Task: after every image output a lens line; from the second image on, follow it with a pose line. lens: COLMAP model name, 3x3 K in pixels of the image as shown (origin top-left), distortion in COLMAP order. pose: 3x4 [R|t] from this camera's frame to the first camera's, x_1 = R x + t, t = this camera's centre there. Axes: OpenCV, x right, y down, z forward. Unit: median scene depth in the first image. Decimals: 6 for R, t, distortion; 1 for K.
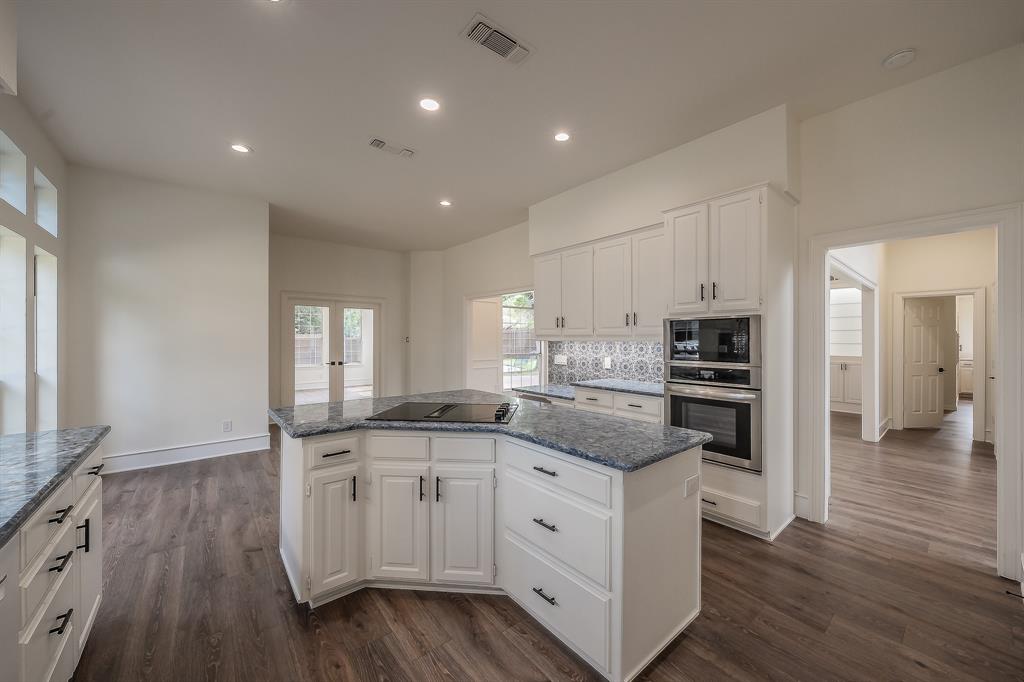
lens RADIAL K [[378.9, 0, 514.2], [0, 378.9, 340.3], [0, 0, 1]] dist [-0.001470, 0.000036]
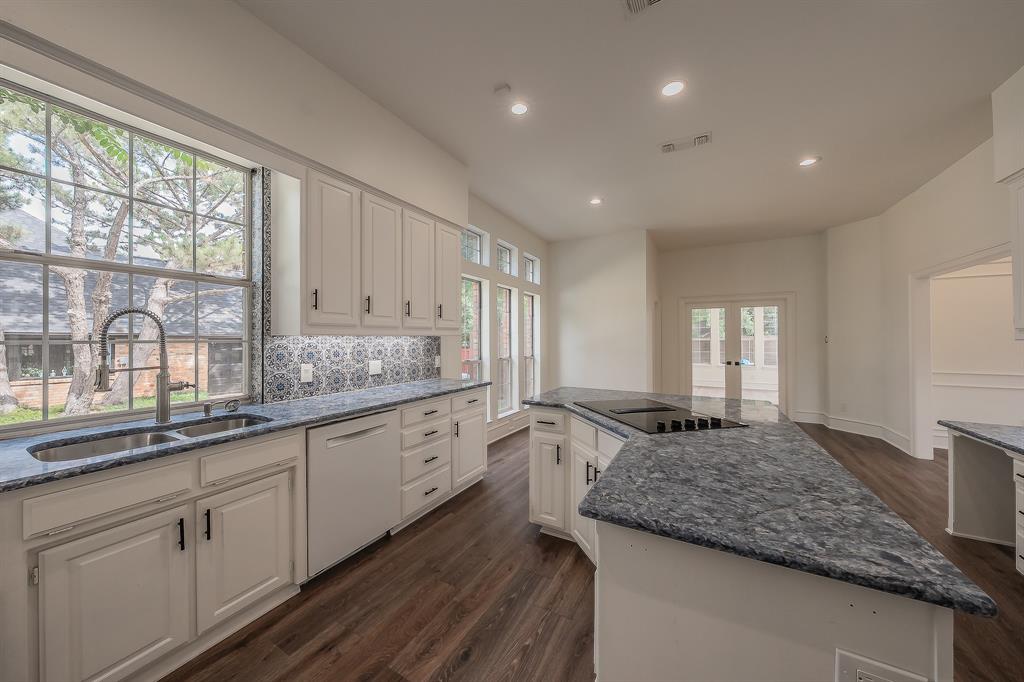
lens RADIAL K [[344.2, 0, 511.4], [0, 344.2, 339.0], [0, 0, 1]] dist [-0.002666, -0.000150]
pose [[0.358711, -0.005654, -0.933432, 0.330041], [-0.002361, 0.999973, -0.006964, 0.008013], [0.933446, 0.004702, 0.358688, 0.245338]]
